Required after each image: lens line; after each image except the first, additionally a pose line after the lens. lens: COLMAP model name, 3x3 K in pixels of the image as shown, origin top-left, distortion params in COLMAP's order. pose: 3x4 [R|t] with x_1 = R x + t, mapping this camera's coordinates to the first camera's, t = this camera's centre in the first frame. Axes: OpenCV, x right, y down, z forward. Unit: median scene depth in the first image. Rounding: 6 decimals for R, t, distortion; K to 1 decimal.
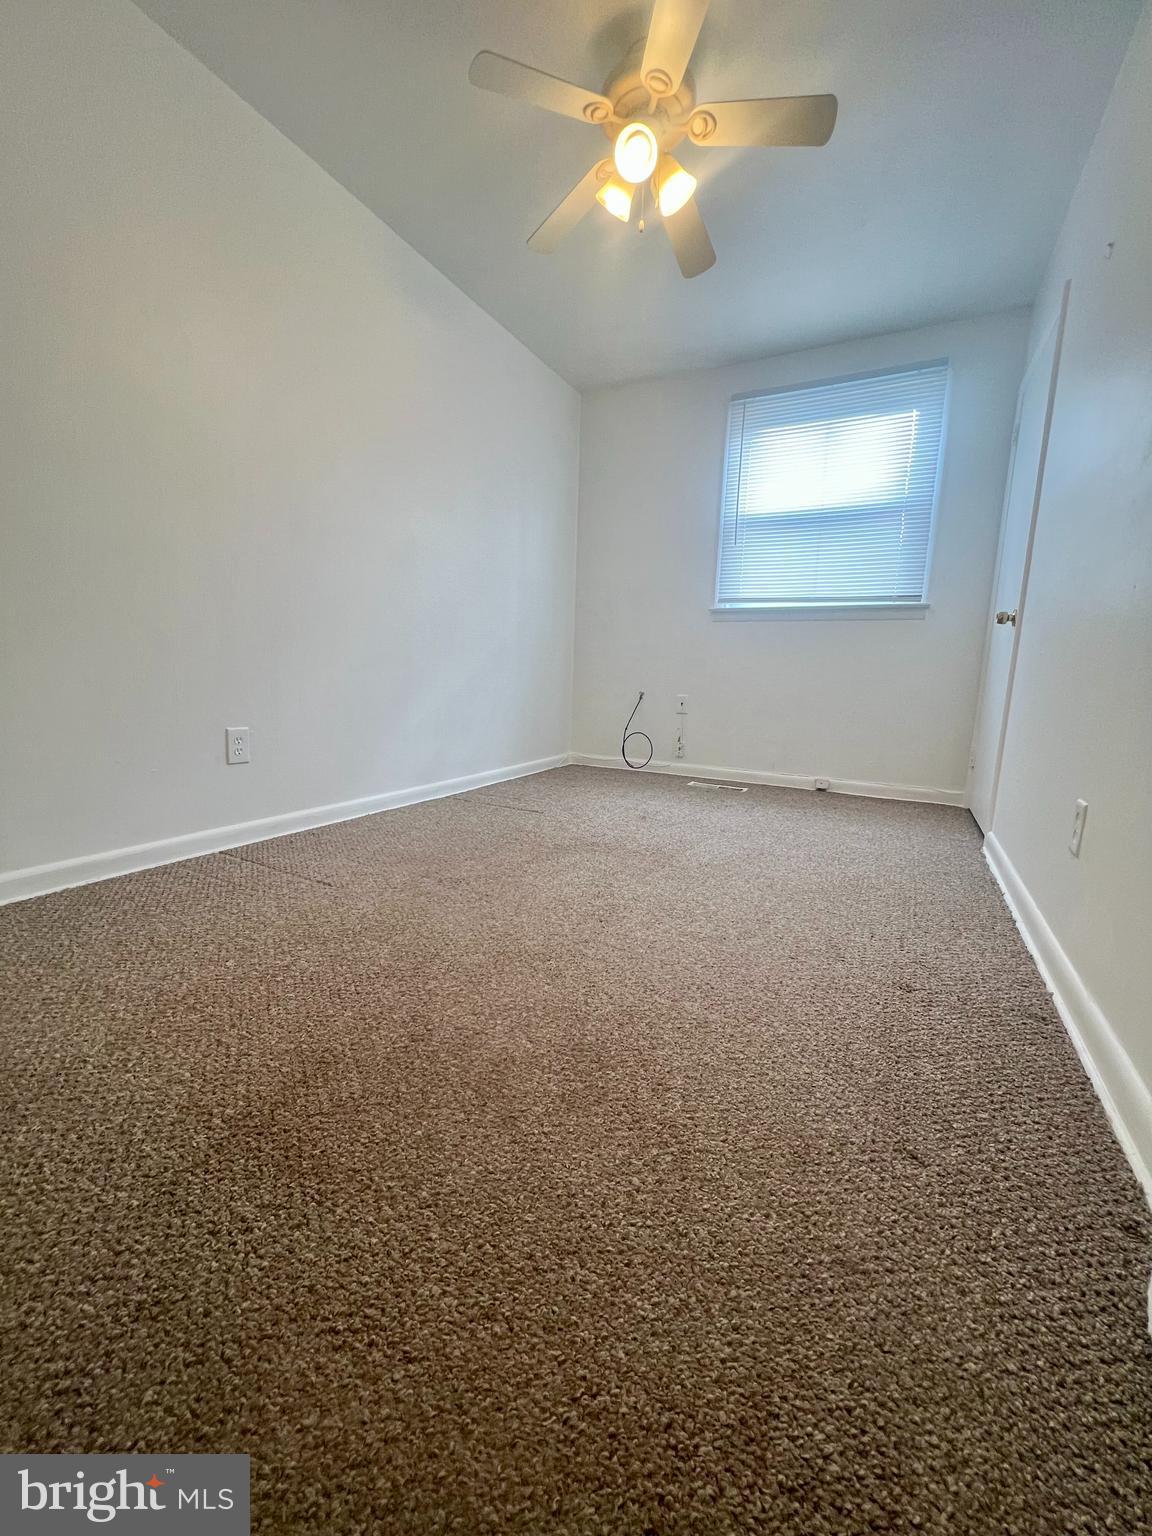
lens RADIAL K [[617.3, 0, 576.0], [0, 617.3, 768.0], [0, 0, 1]] dist [-0.000871, 0.000226]
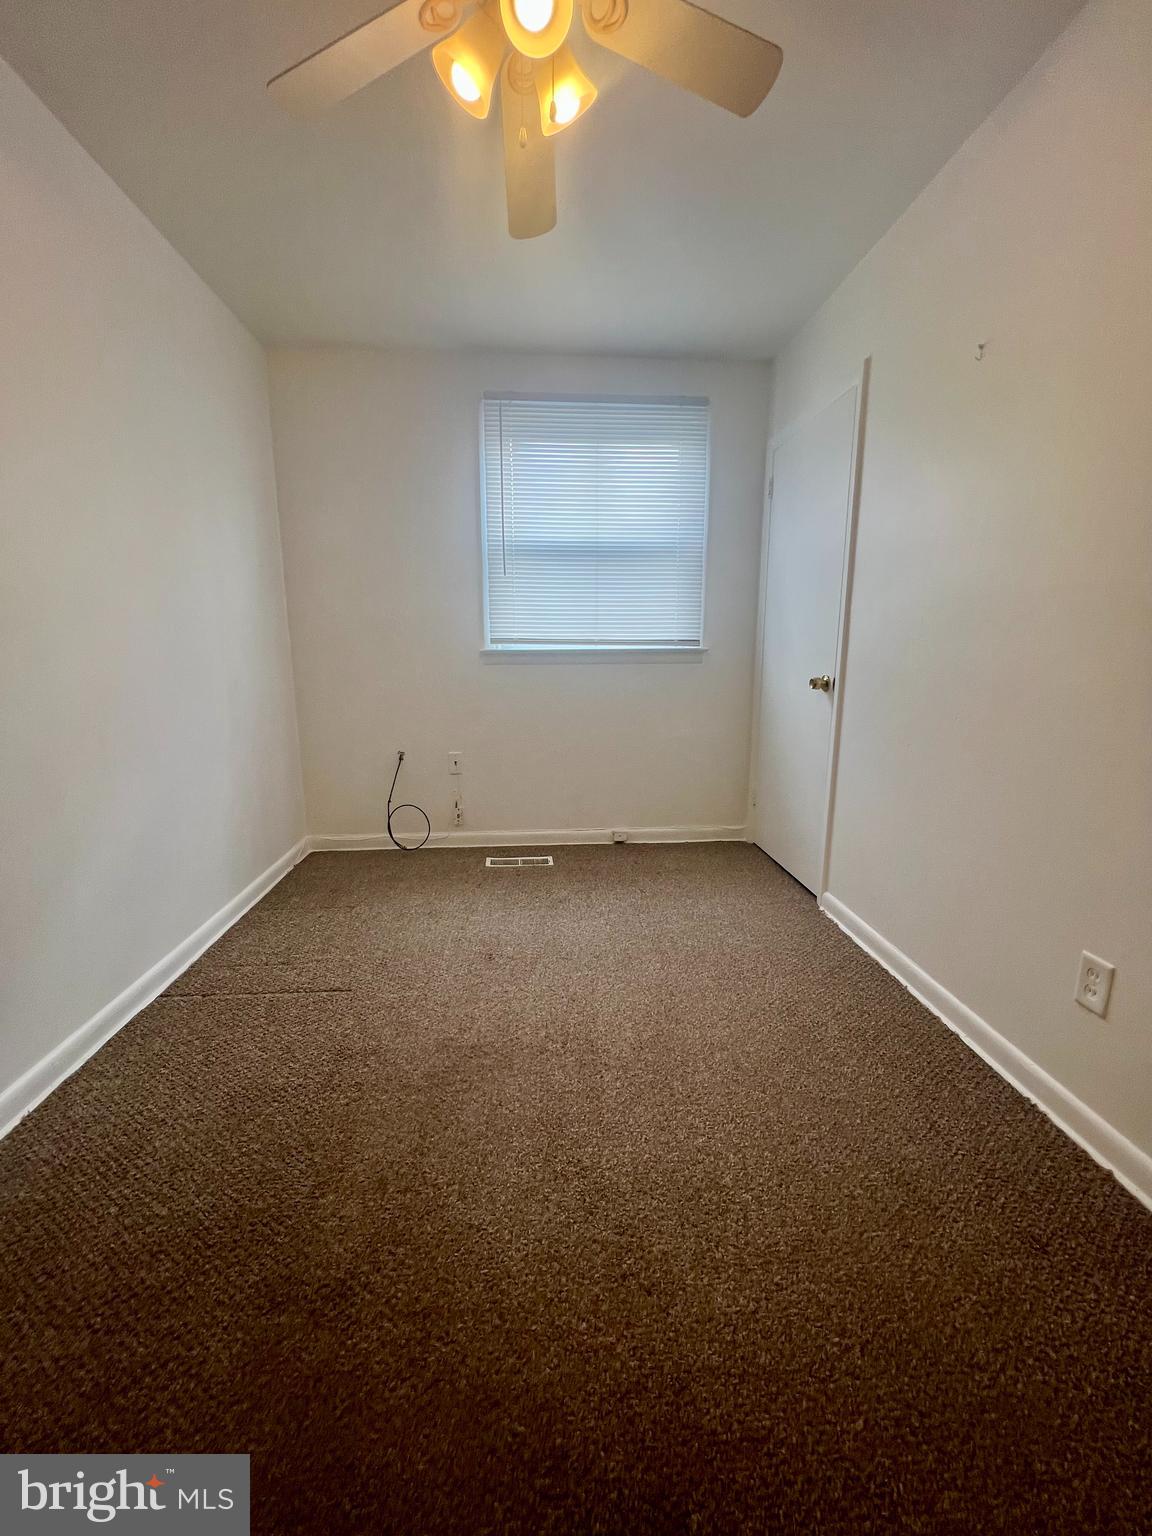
lens RADIAL K [[617.3, 0, 576.0], [0, 617.3, 768.0], [0, 0, 1]] dist [-0.000871, 0.000226]
pose [[0.850219, -0.131433, 0.509758, -0.125007], [0.109211, 0.991302, 0.073440, -0.154283], [-0.514976, -0.006769, 0.857178, 0.229634]]
